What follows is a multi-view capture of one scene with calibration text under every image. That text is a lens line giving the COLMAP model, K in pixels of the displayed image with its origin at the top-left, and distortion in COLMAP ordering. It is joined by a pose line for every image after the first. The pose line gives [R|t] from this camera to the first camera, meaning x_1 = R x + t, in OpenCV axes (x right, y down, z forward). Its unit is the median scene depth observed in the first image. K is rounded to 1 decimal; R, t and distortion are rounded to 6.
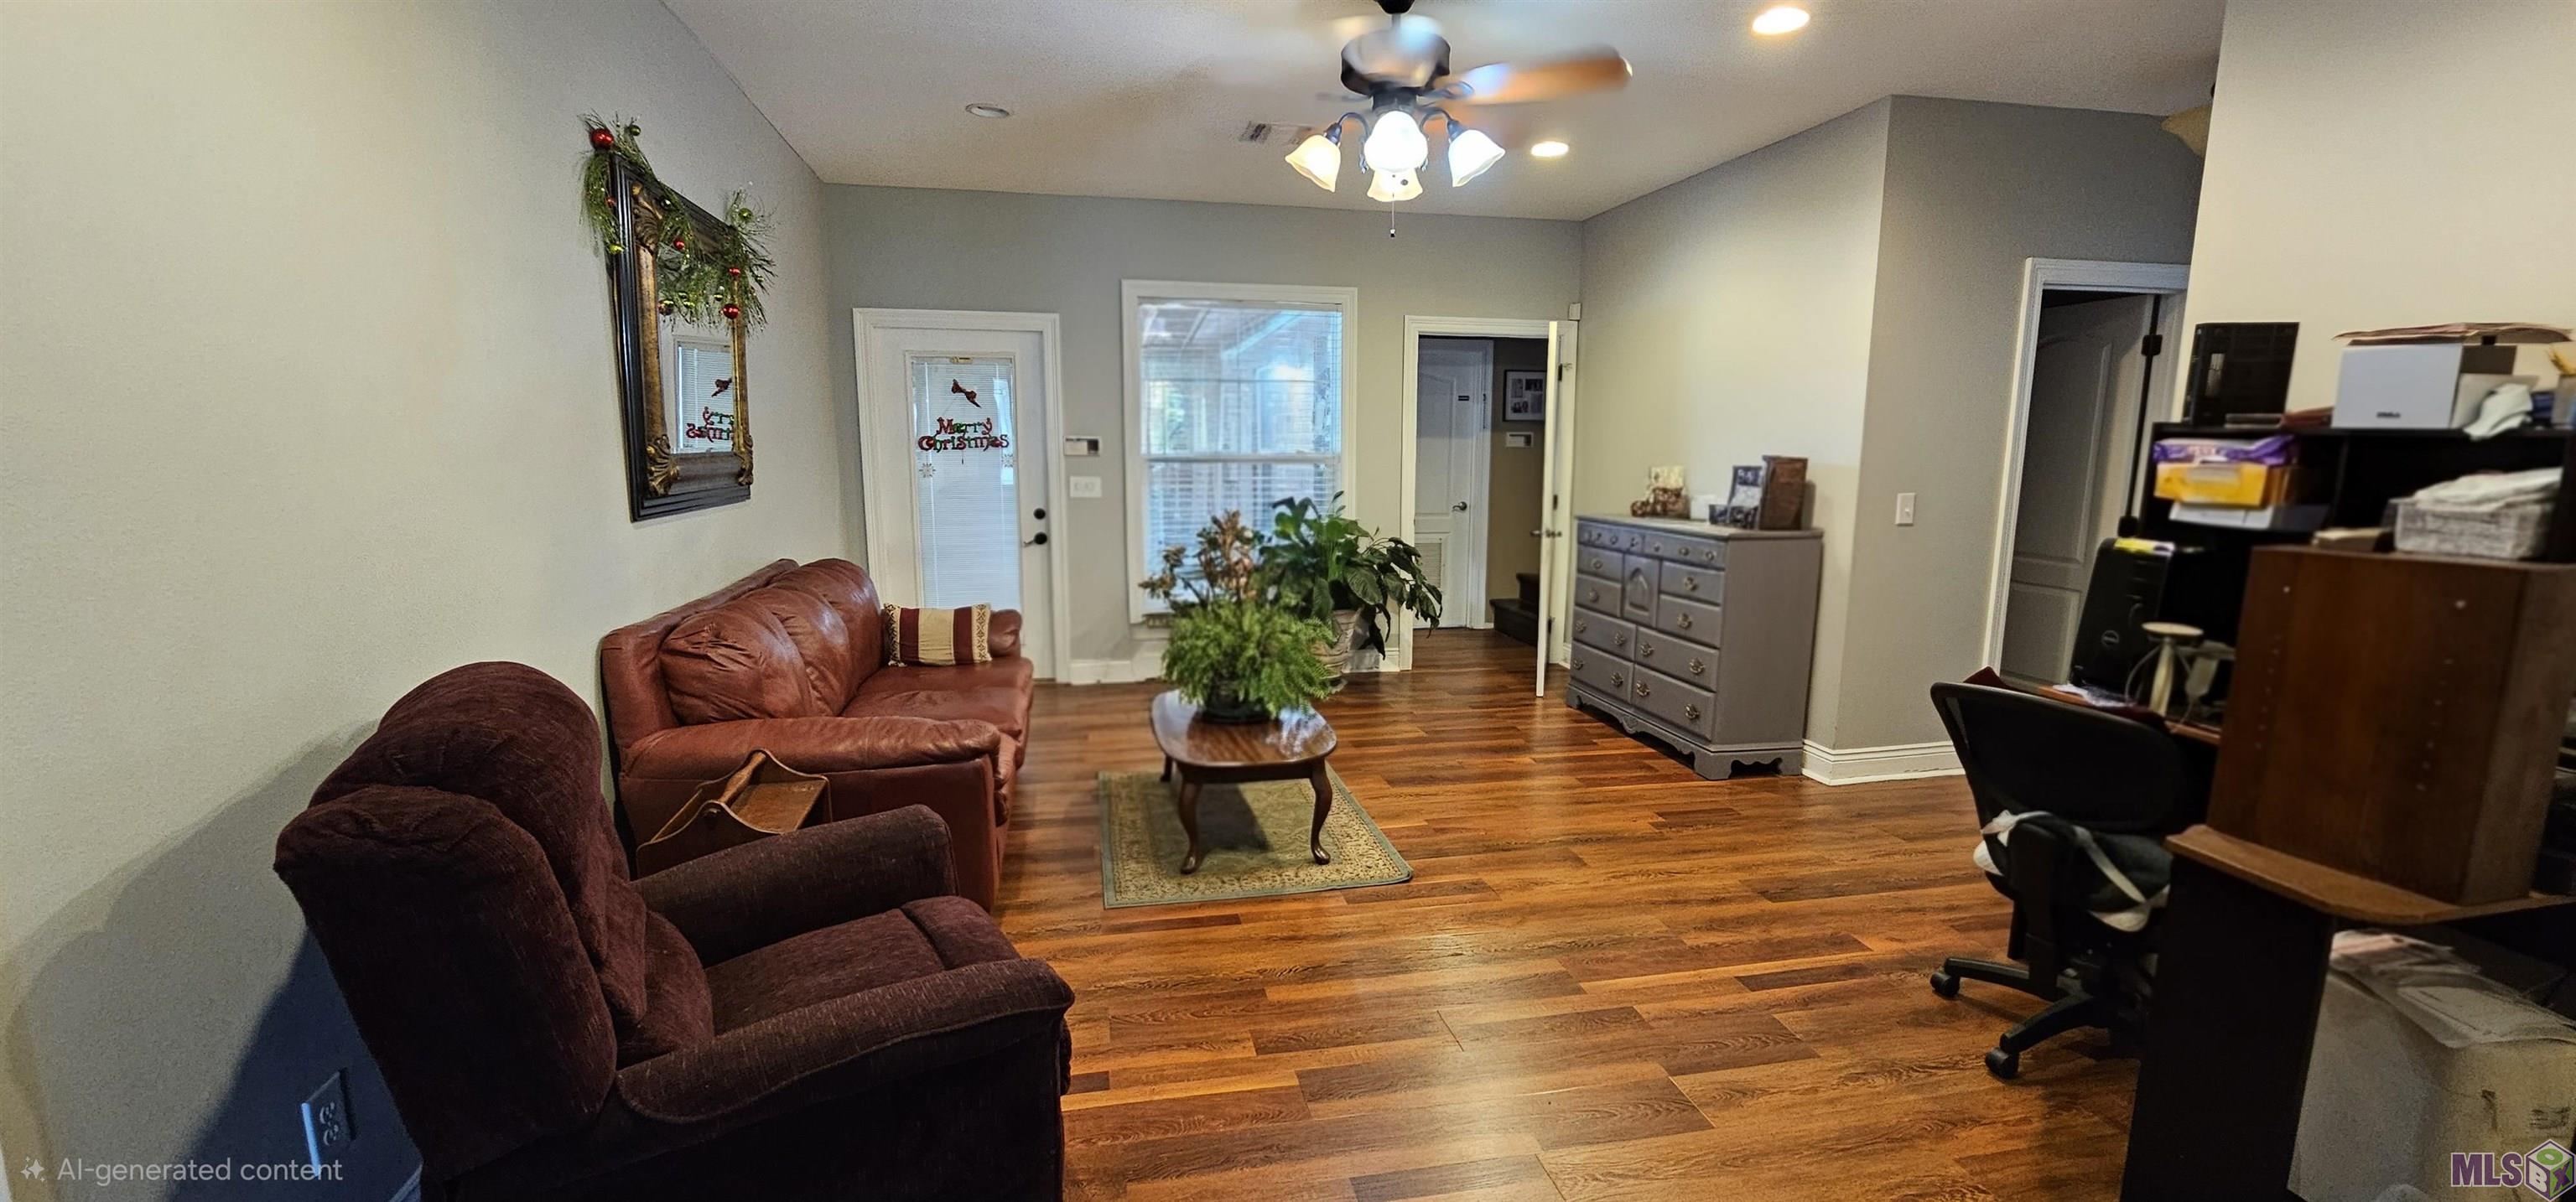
lens RADIAL K [[1044.6, 0, 1285.8], [0, 1044.6, 612.2], [0, 0, 1]] dist [-0.002198, -0.000066]
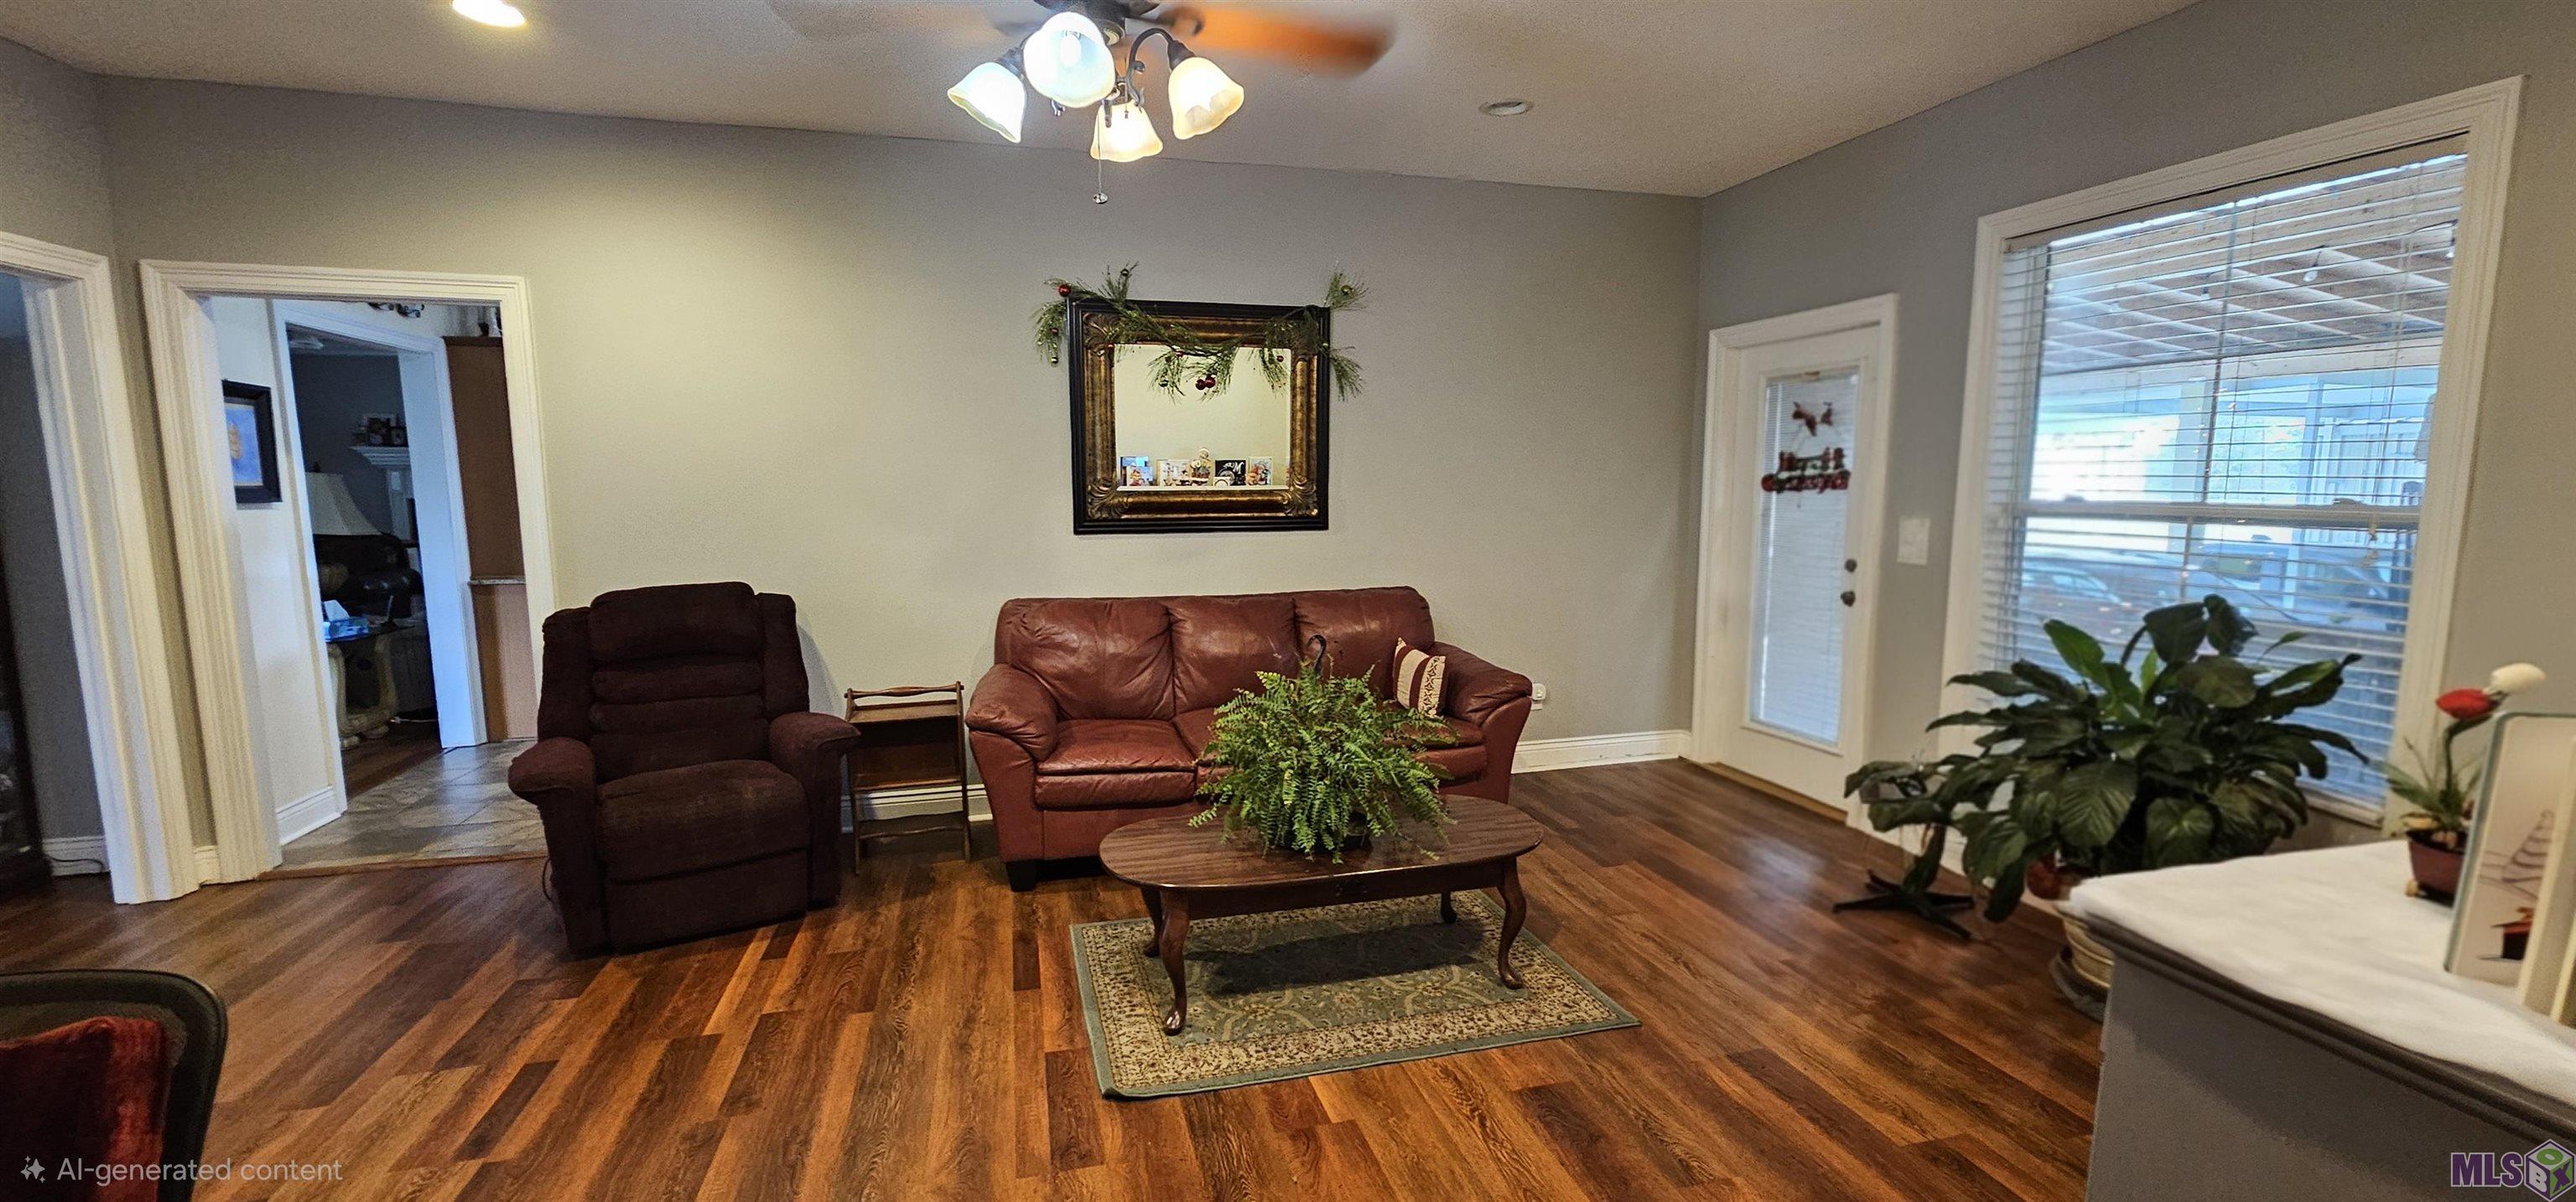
lens RADIAL K [[1044.6, 0, 1292.9], [0, 1044.6, 608.8], [0, 0, 1]] dist [-0.002198, -0.000066]
pose [[0.068699, 0.119175, -0.990494, 0.456078], [-0.157861, 0.981630, 0.107159, -0.095219], [0.985069, 0.148999, 0.086250, 0.585886]]
